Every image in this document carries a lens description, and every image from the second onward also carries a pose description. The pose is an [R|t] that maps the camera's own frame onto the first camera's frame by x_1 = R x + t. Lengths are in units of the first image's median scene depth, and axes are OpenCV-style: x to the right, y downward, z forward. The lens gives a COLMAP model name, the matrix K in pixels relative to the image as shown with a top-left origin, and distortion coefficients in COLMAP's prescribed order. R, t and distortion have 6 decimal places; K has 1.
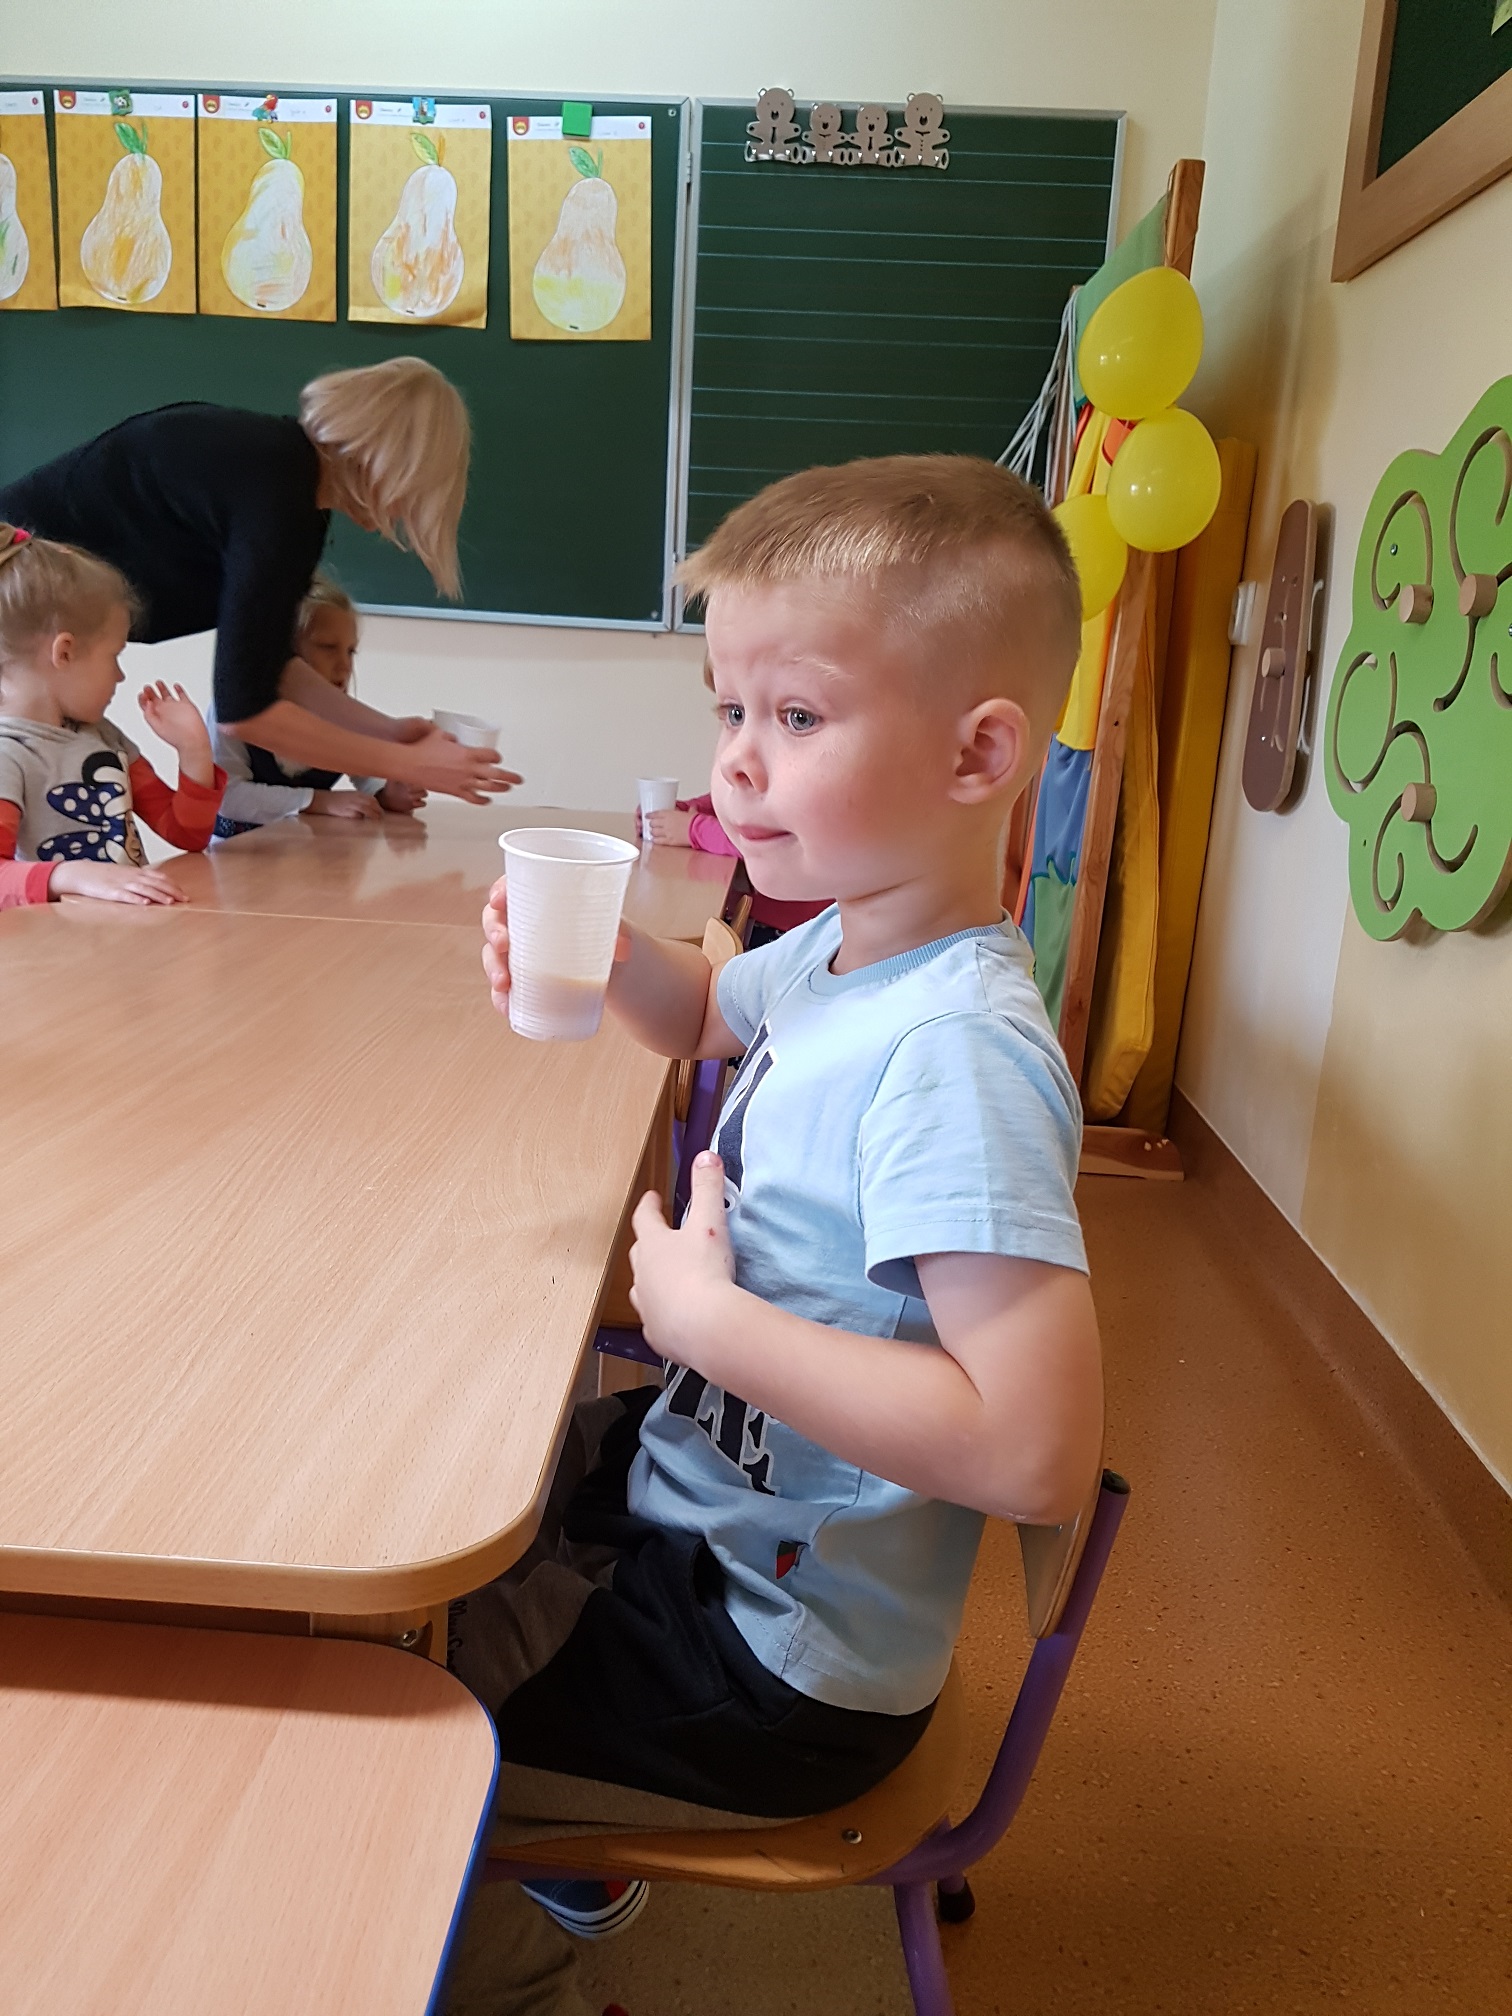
lens RADIAL K [[1515.5, 0, 756.0], [0, 1515.5, 1008.0], [0, 0, 1]] dist [0.011940, -0.040020]
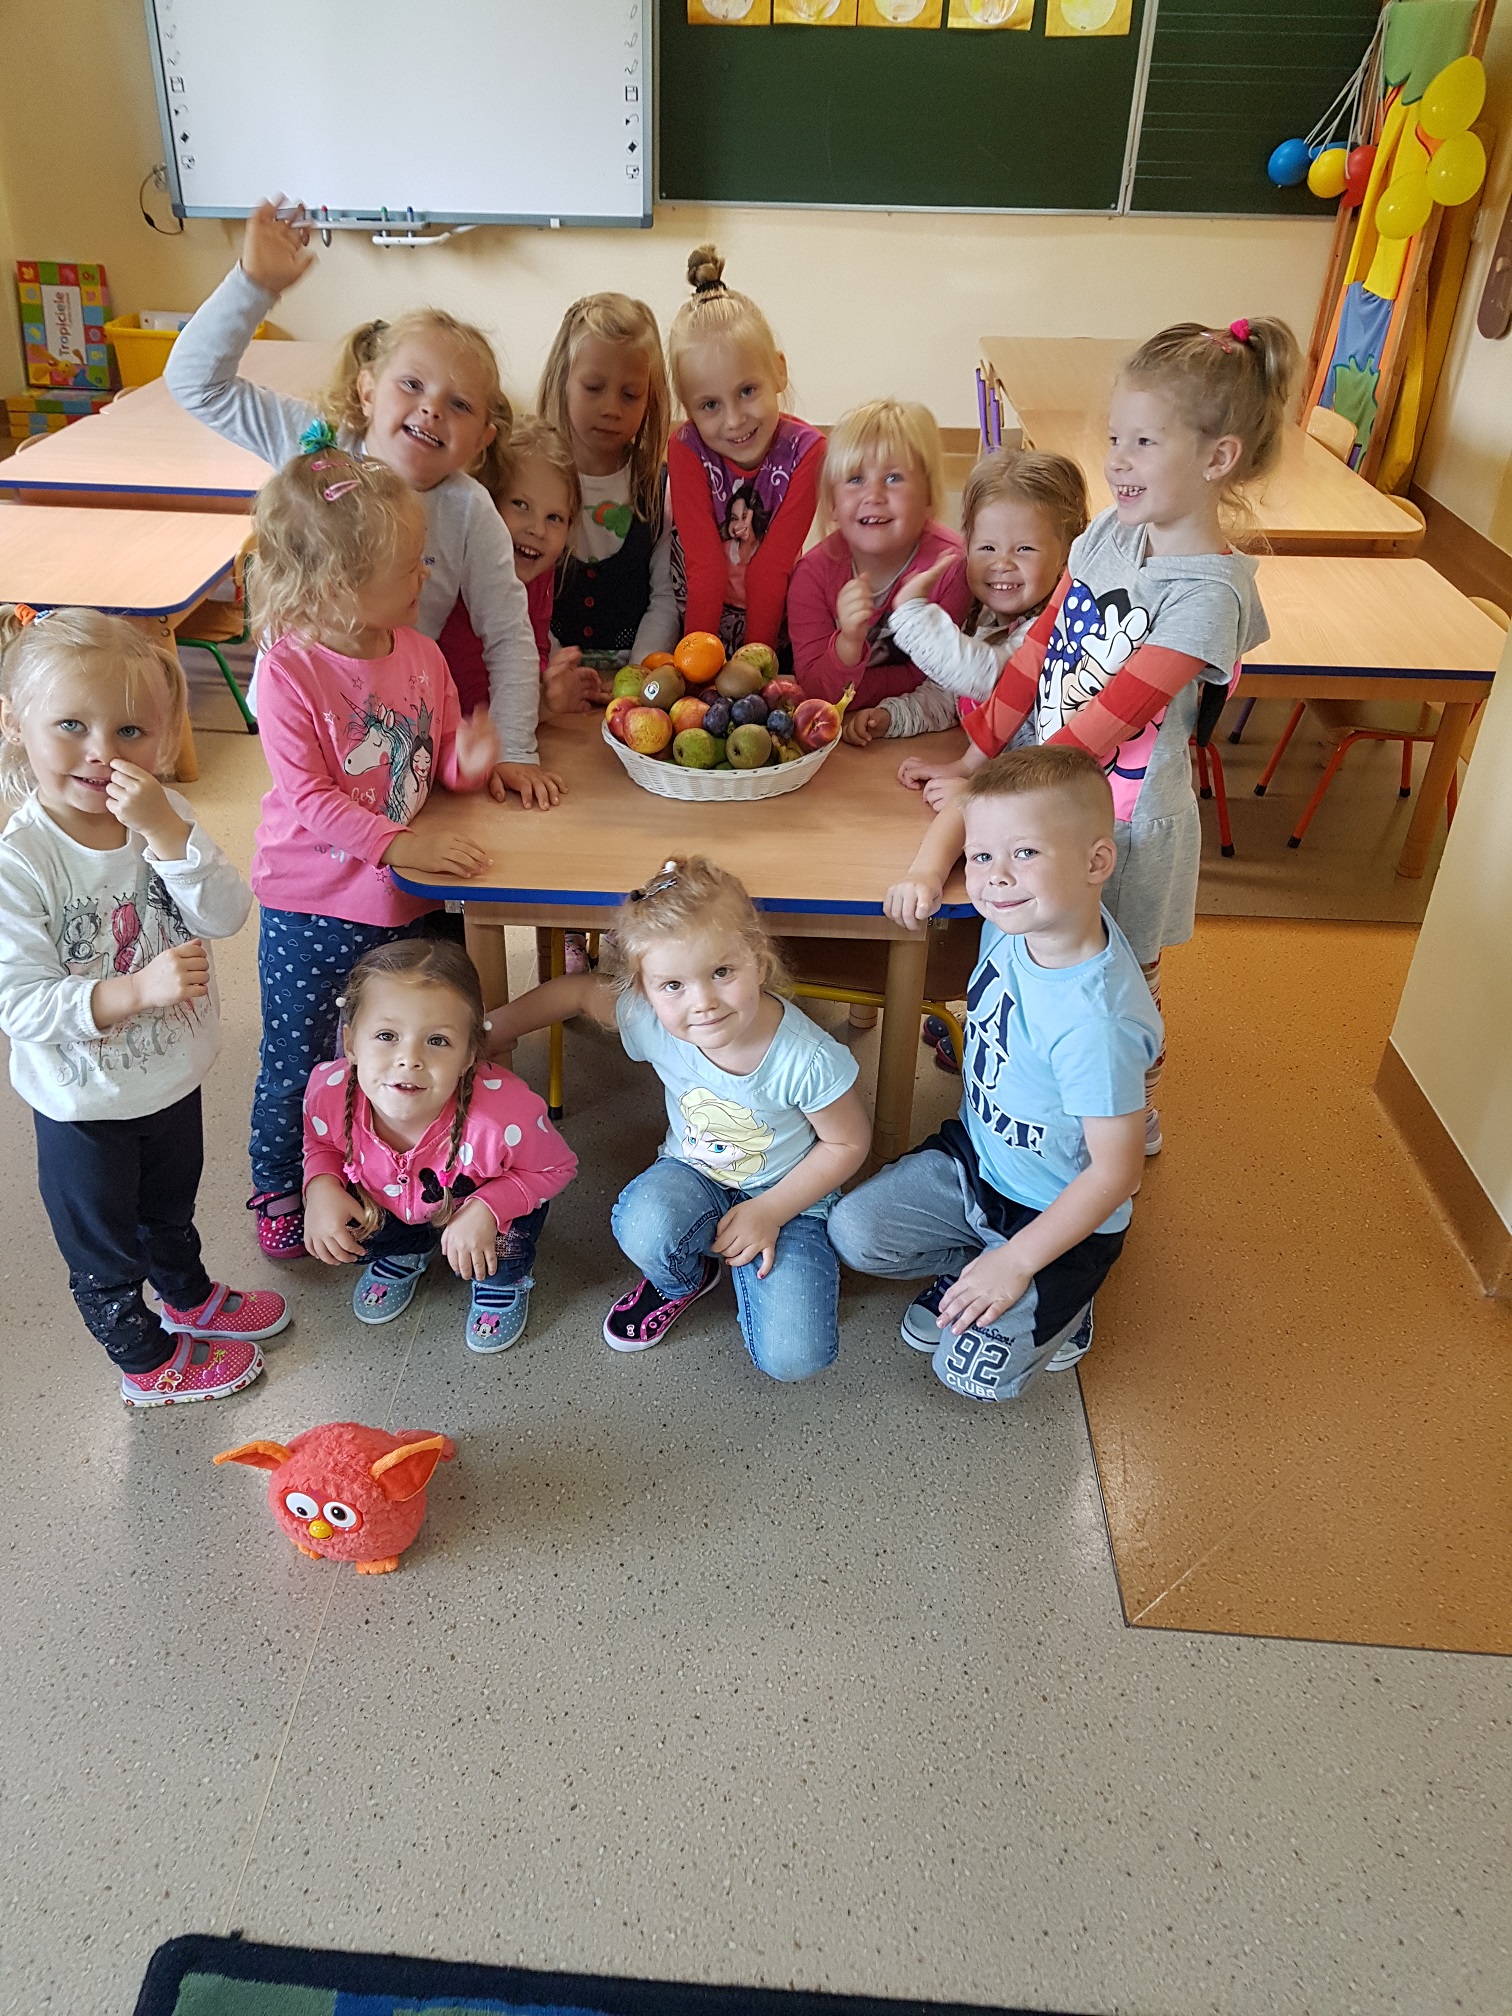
lens RADIAL K [[1524.1, 0, 756.0], [0, 1524.1, 1008.0], [0, 0, 1]] dist [0.071010, -0.087767]
pose [[0.999407, -0.031758, -0.013271, -0.506132], [0.034317, 0.949189, 0.312831, 0.035527], [0.002662, -0.313101, 0.949716, -0.993357]]
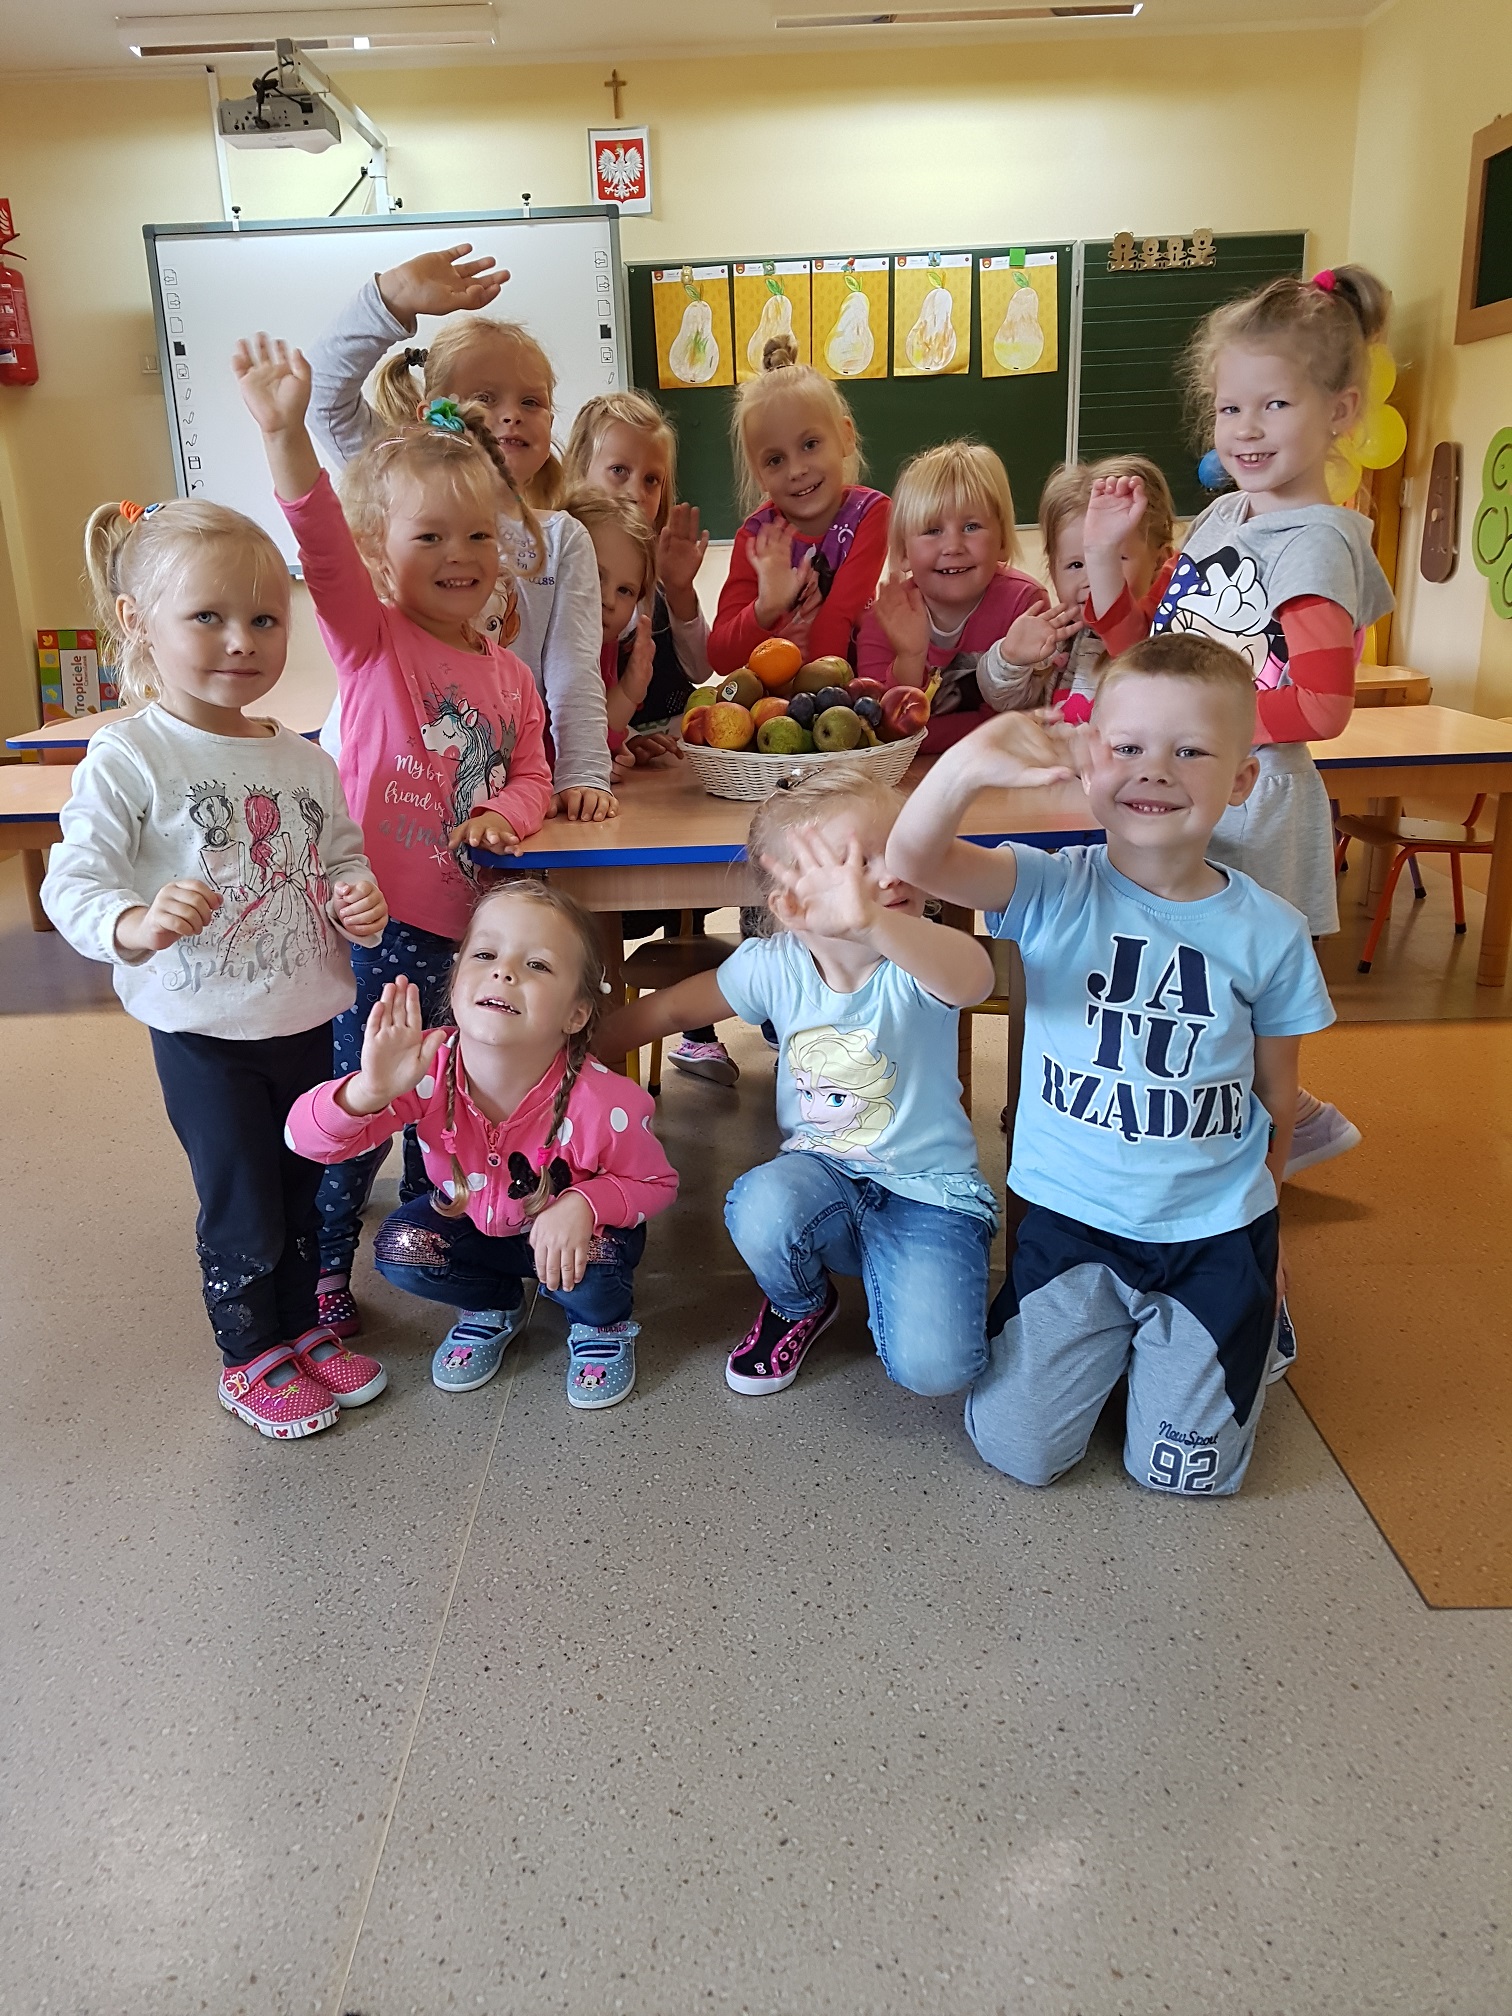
lens RADIAL K [[1532.7, 0, 762.6], [0, 1532.7, 1036.7], [0, 0, 1]] dist [0.028395, -0.035192]
pose [[0.994140, -0.106446, 0.018830, -0.565628], [0.104735, 0.991594, 0.075967, 0.195210], [-0.026758, -0.073550, 0.996932, -0.964848]]
